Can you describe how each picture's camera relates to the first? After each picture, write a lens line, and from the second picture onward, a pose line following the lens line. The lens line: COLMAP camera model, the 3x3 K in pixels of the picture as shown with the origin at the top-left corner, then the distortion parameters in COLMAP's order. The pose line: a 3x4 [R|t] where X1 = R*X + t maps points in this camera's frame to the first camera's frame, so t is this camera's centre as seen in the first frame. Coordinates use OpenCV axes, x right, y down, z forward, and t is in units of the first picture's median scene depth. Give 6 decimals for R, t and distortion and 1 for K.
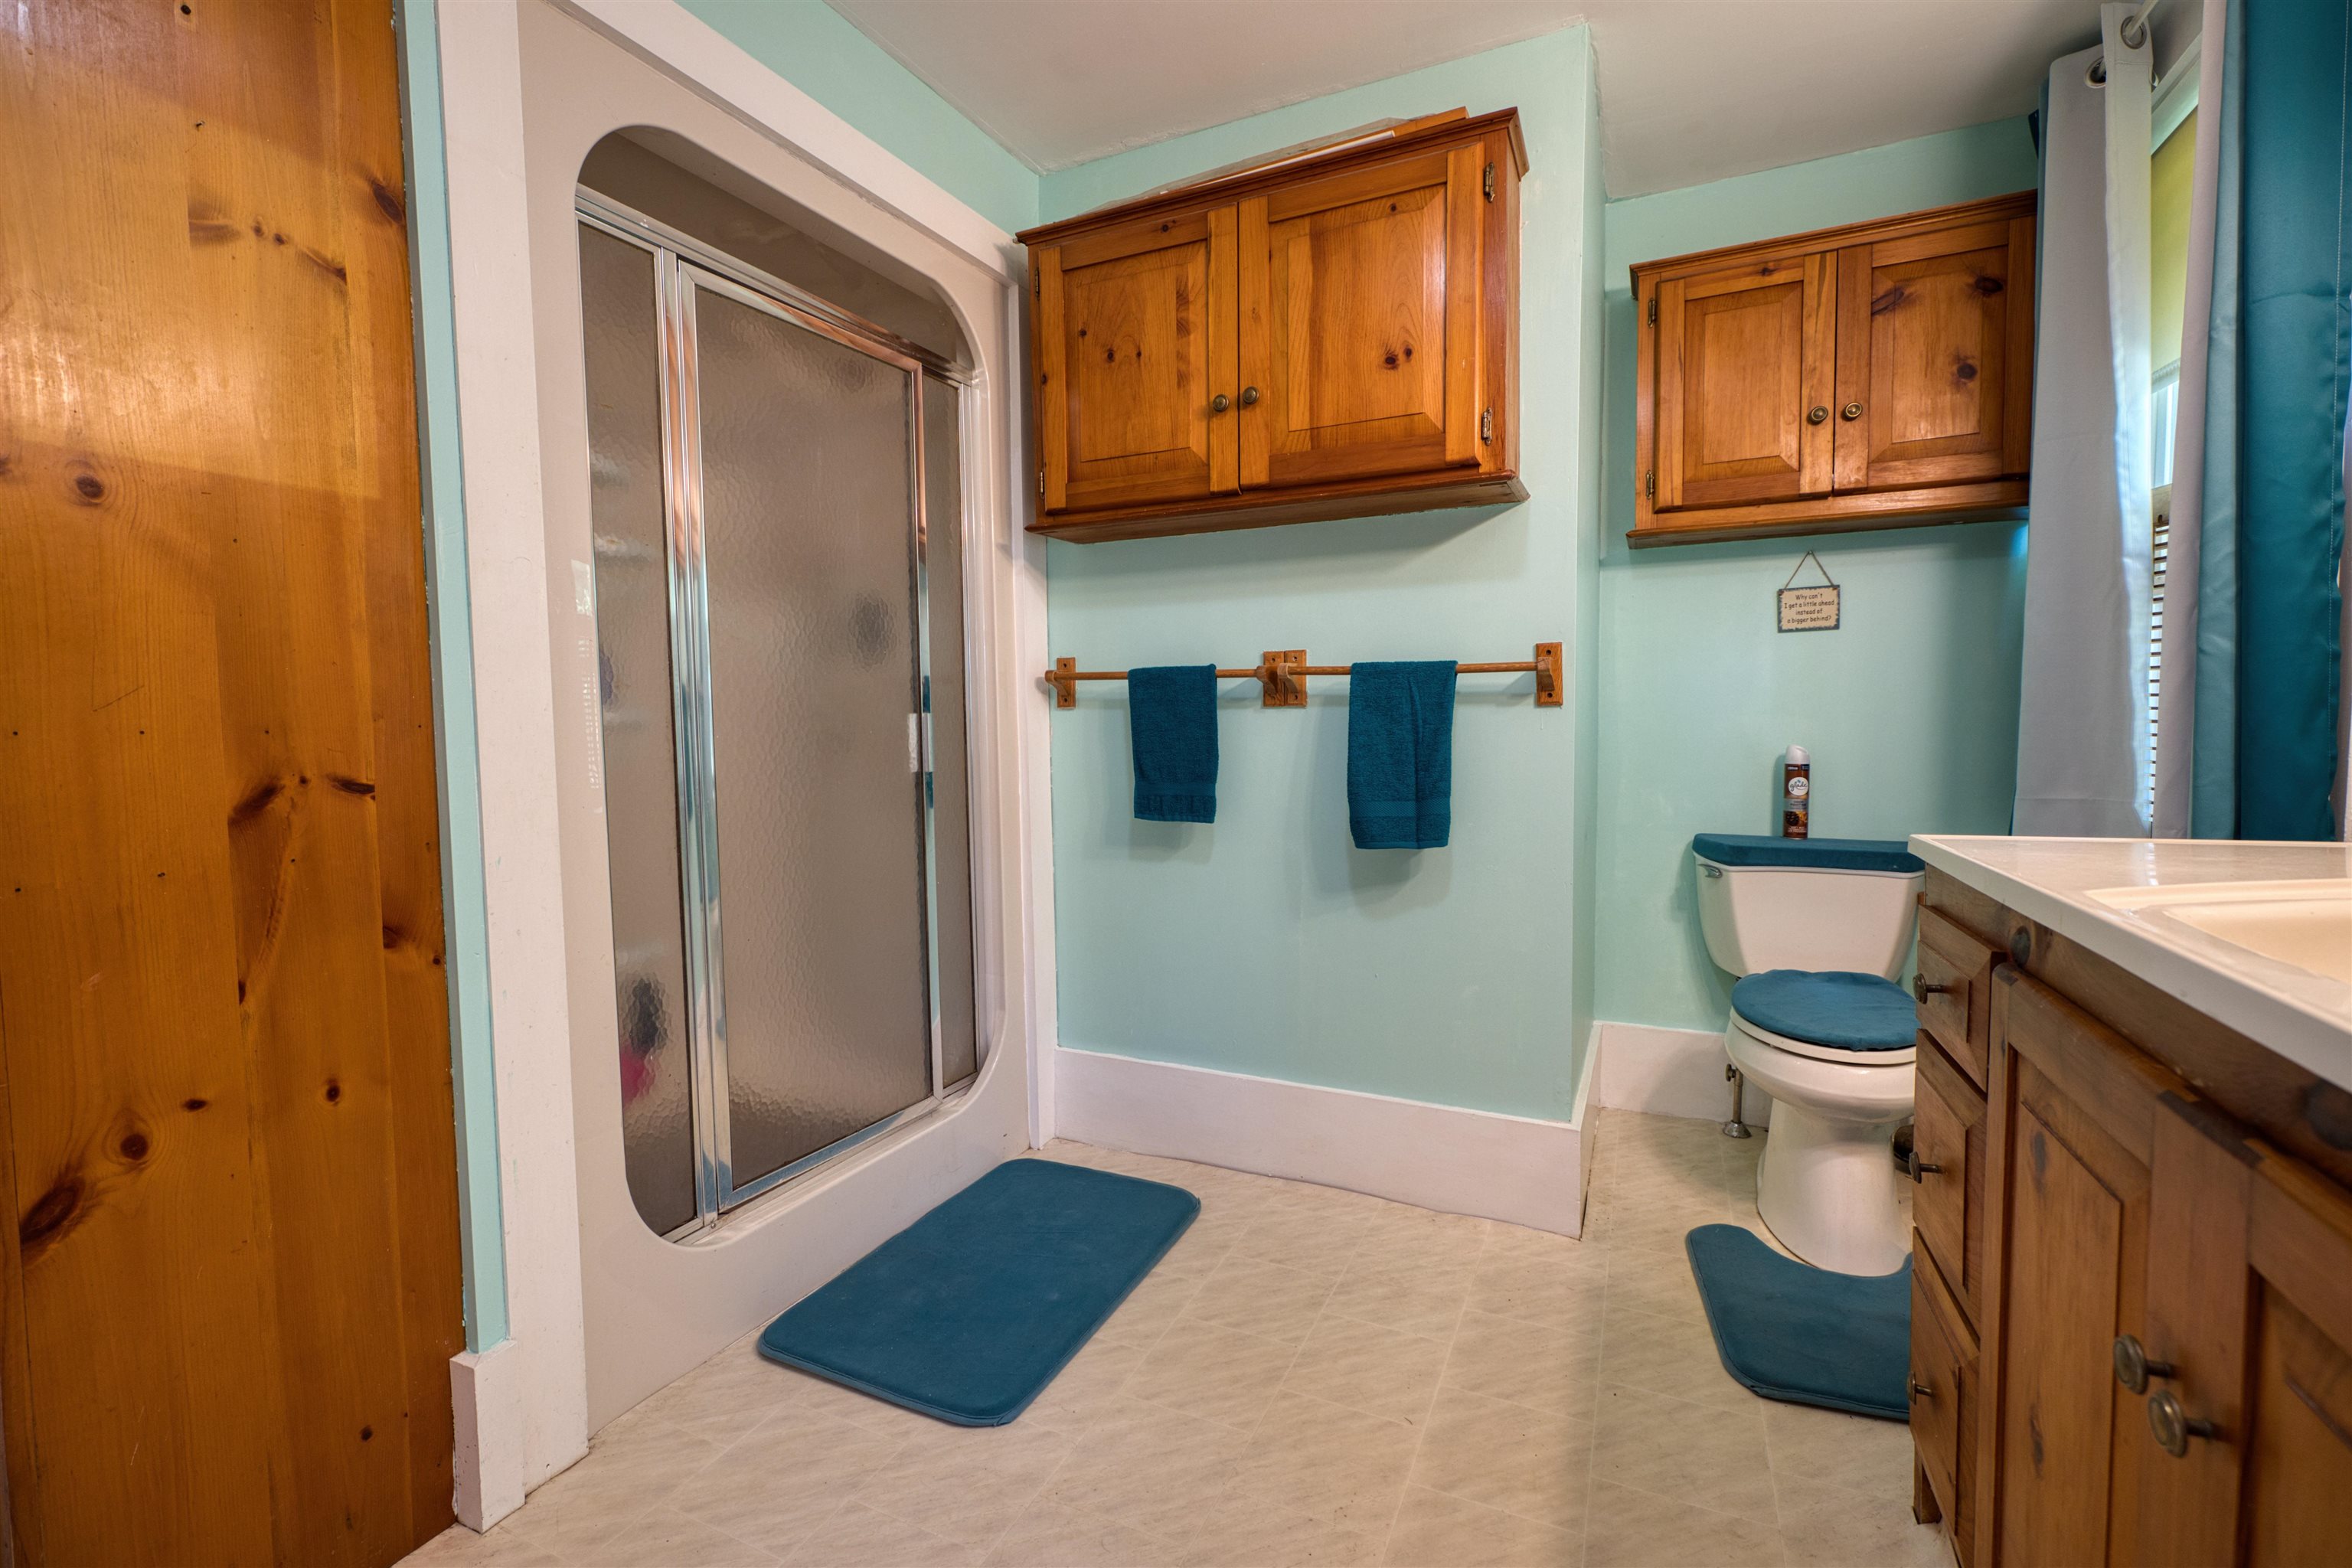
lens RADIAL K [[1020.7, 0, 1175.3], [0, 1020.7, 772.2], [0, 0, 1]] dist [-0.000817, 0.001103]
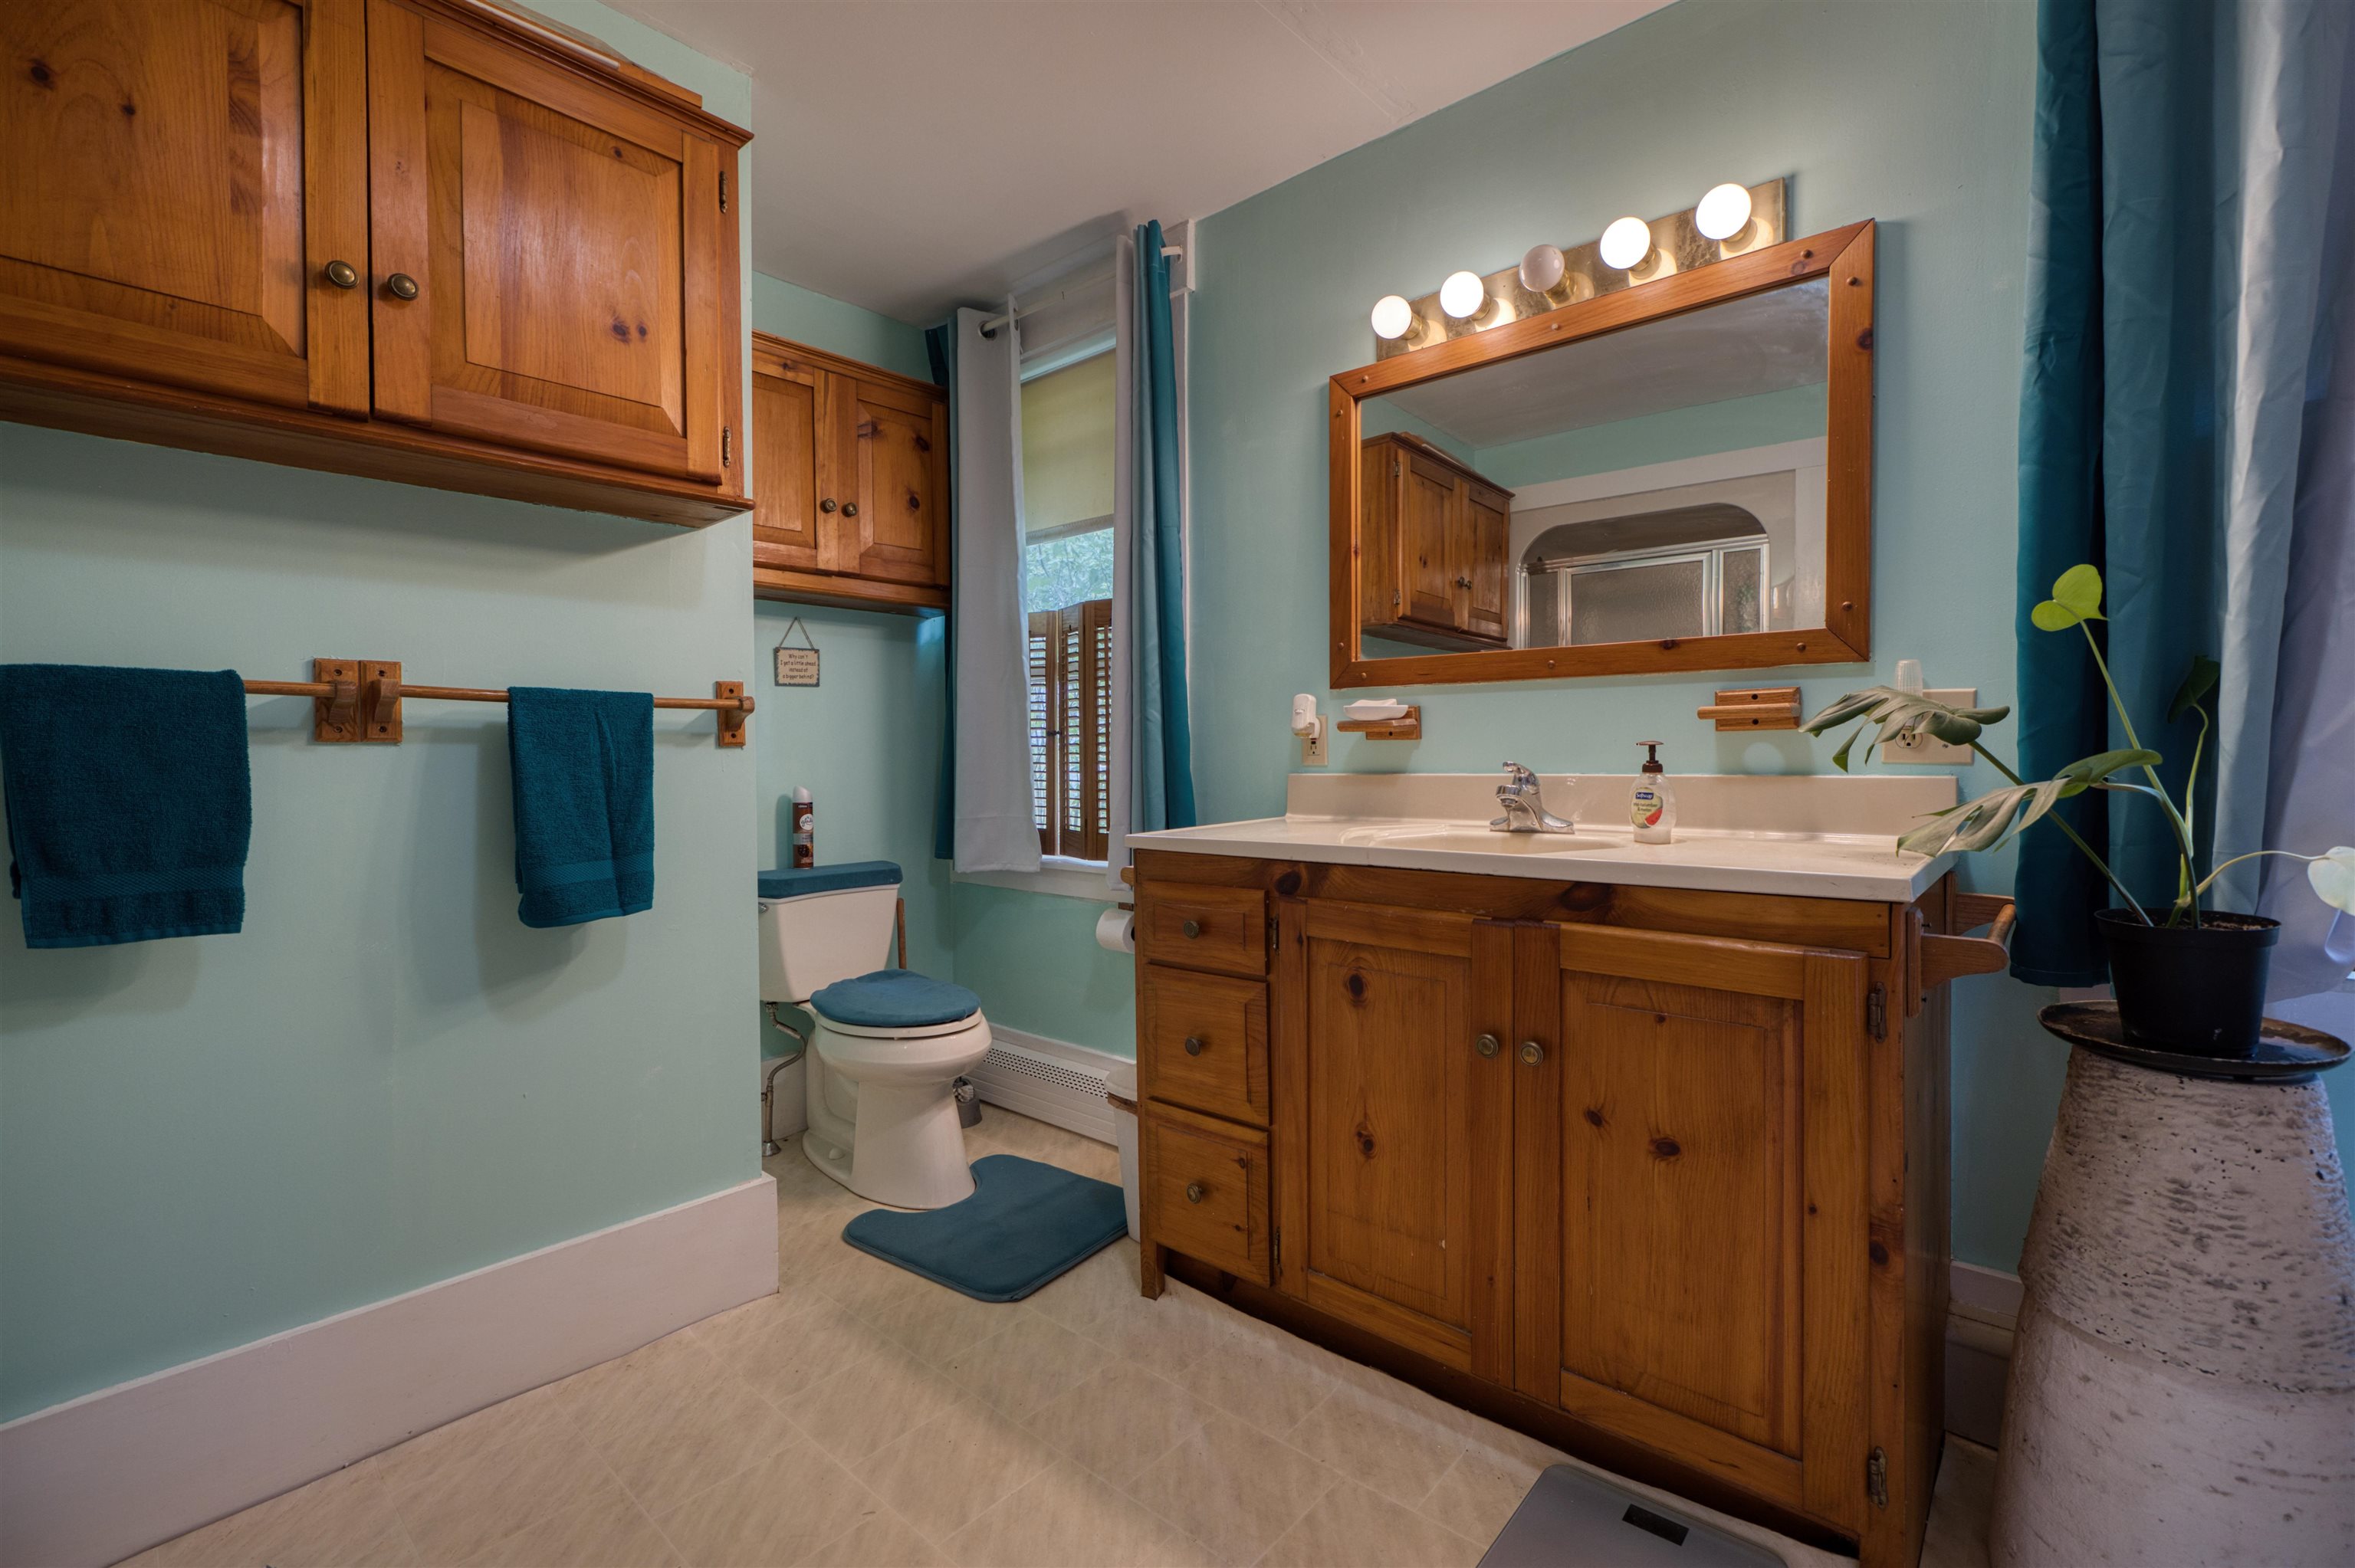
lens RADIAL K [[1021.9, 0, 1199.1], [0, 1021.9, 769.4], [0, 0, 1]] dist [-0.000817, 0.001103]
pose [[0.274260, -0.004713, 0.961644, -0.431149], [0.059534, 0.998153, -0.012087, -0.005896], [-0.959811, 0.060565, 0.274034, 0.313417]]
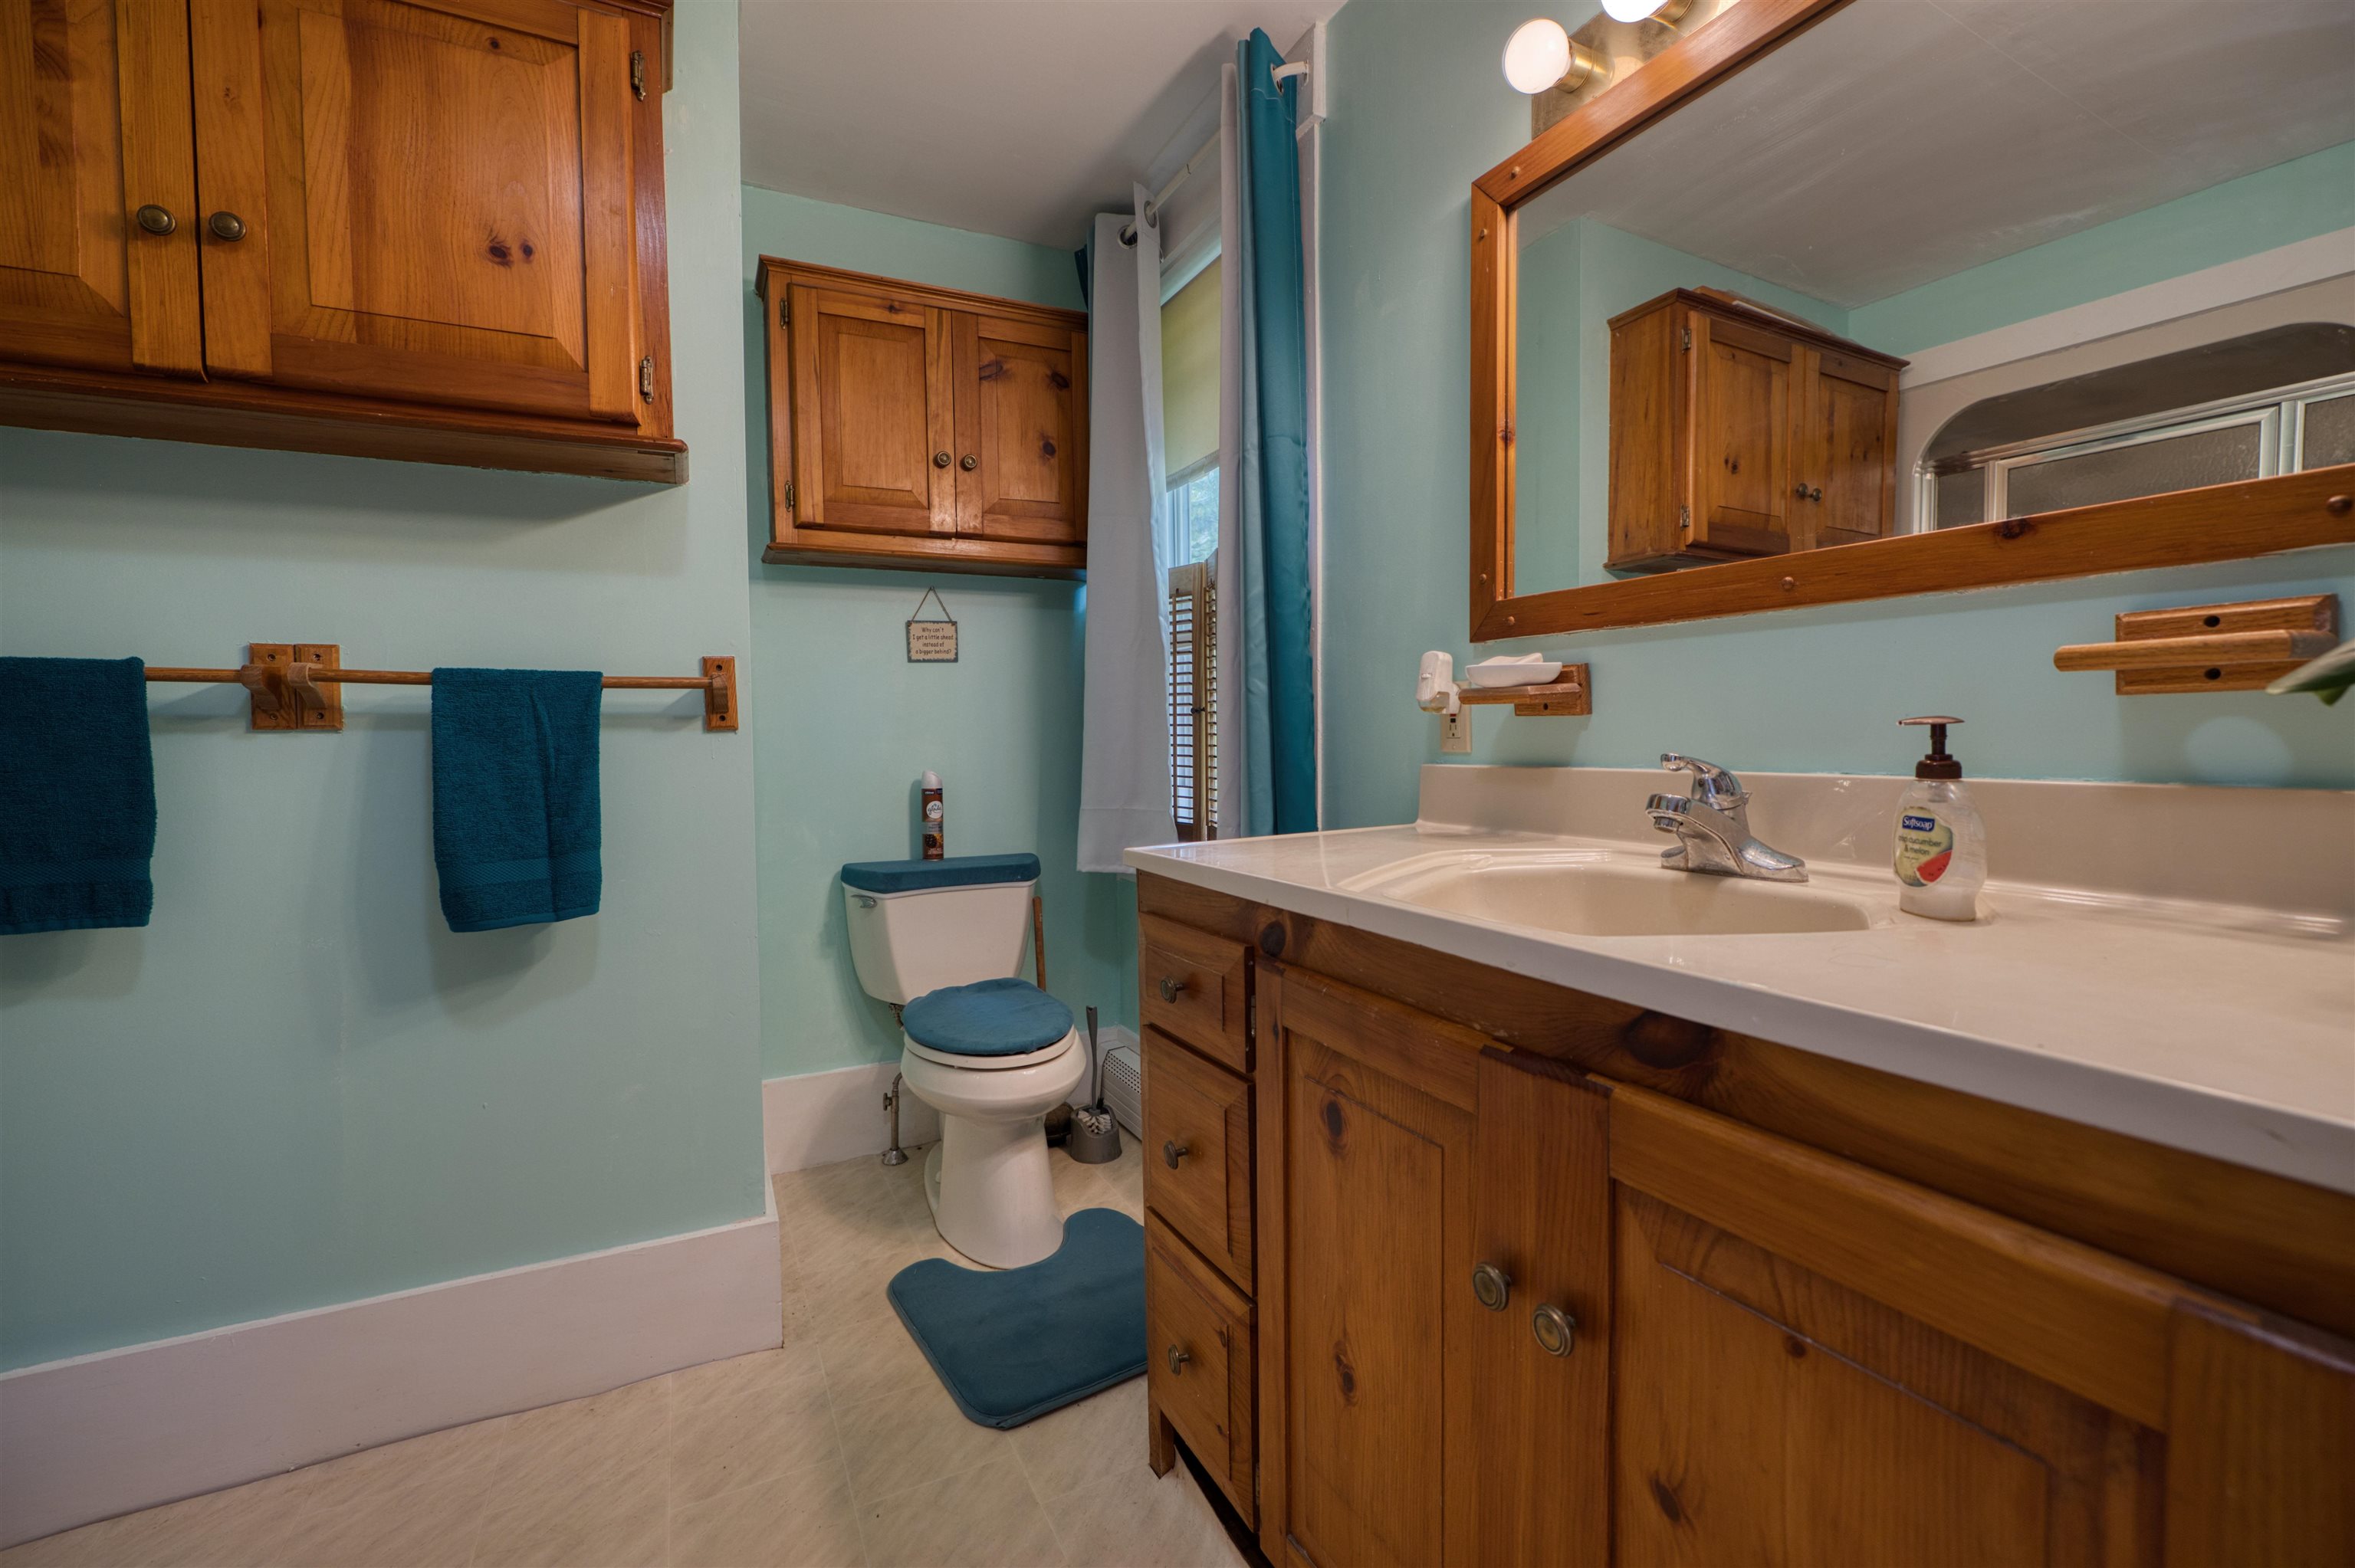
lens RADIAL K [[1021.9, 0, 1192.2], [0, 1021.9, 769.1], [0, 0, 1]] dist [-0.000817, 0.001103]
pose [[0.616667, -0.023366, 0.786877, -0.059532], [0.049275, 0.998745, -0.008960, -0.006394], [-0.785680, 0.044299, 0.617044, 0.170517]]
